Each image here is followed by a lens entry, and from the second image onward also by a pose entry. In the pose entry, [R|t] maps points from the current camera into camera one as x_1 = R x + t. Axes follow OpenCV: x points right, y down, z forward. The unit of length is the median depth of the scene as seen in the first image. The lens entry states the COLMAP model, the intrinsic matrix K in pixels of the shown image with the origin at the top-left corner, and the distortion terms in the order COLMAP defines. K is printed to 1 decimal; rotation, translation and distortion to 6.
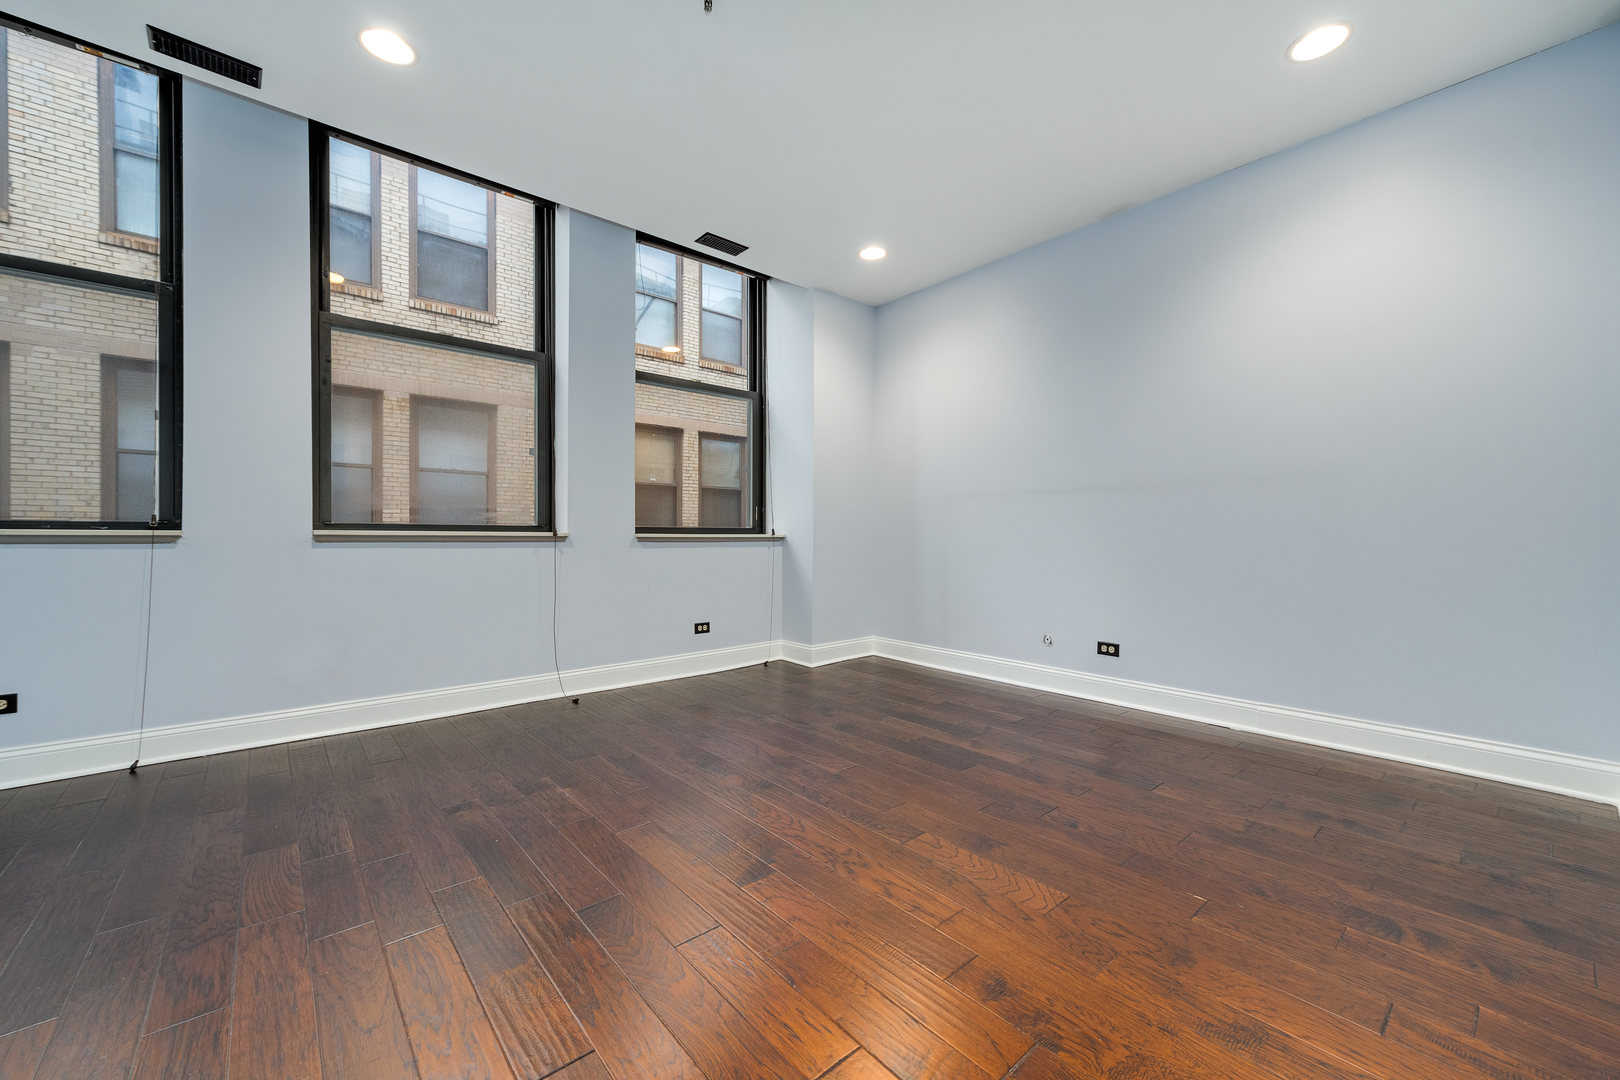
lens RADIAL K [[637.4, 0, 813.6], [0, 637.4, 536.5], [0, 0, 1]] dist [0.003636, -0.000120]
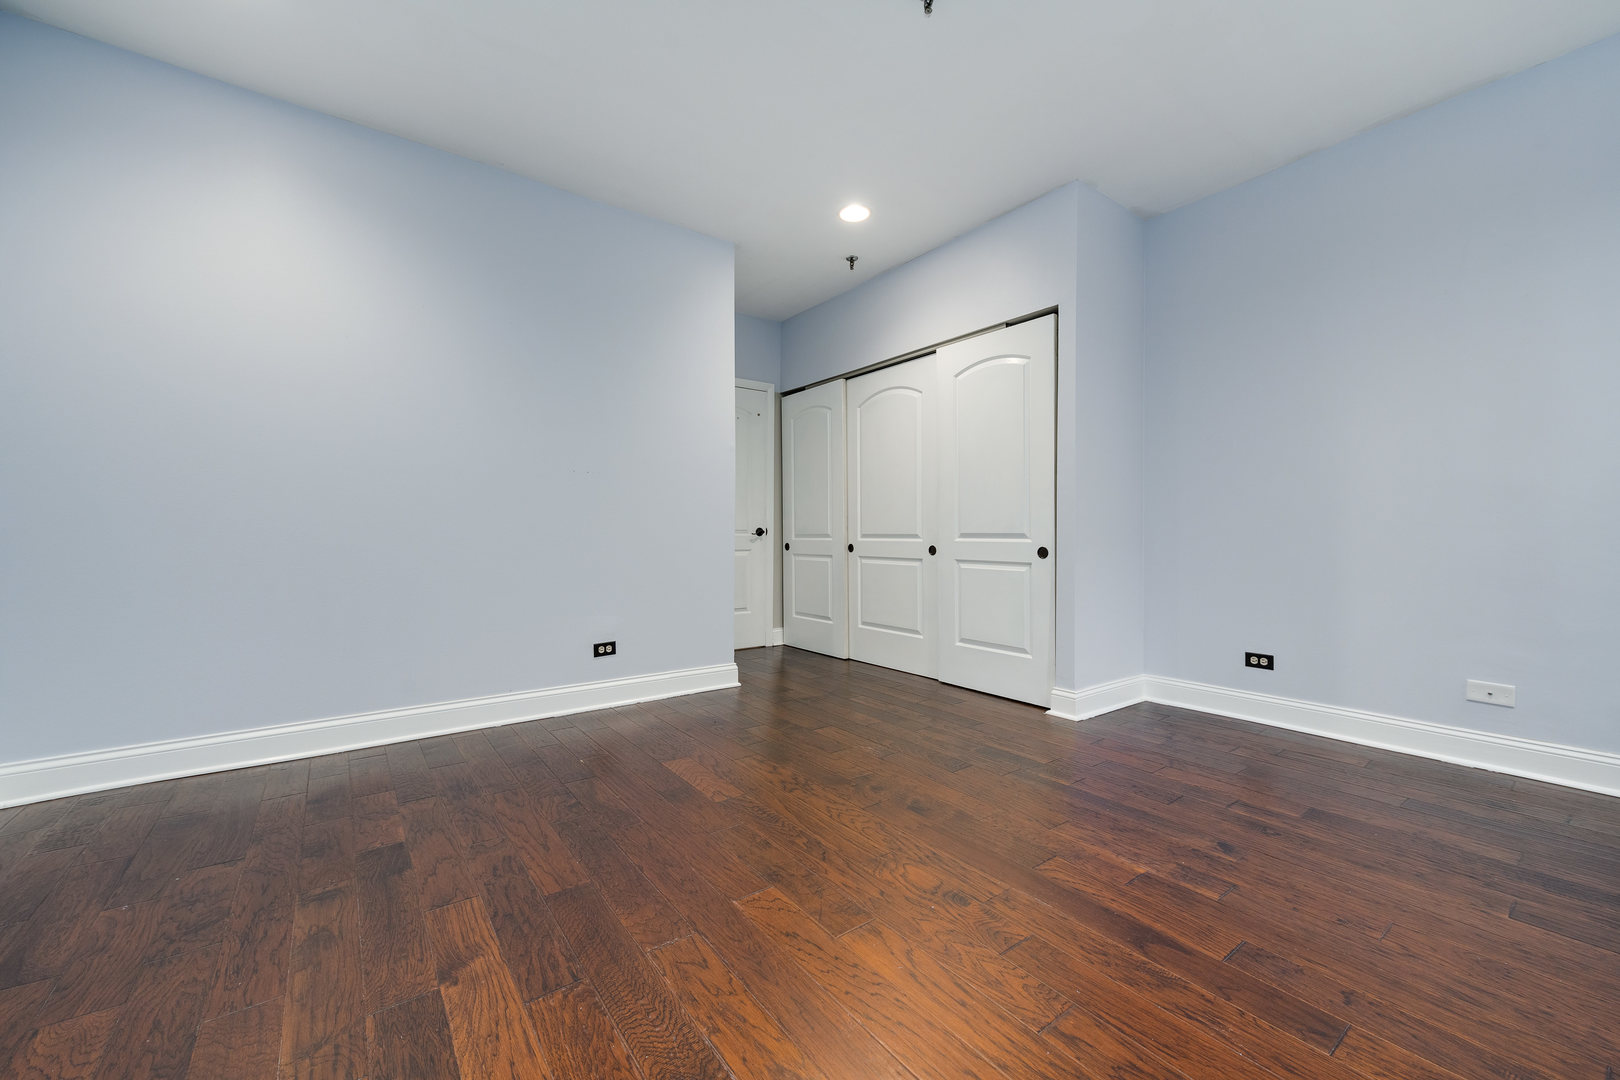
lens RADIAL K [[637.4, 0, 813.6], [0, 637.4, 536.5], [0, 0, 1]] dist [0.003636, -0.000120]
pose [[-0.997680, -0.000160, 0.068071, -0.058864], [0.000019, 0.999997, 0.002628, 0.003448], [-0.068072, 0.002623, -0.997677, 1.885765]]
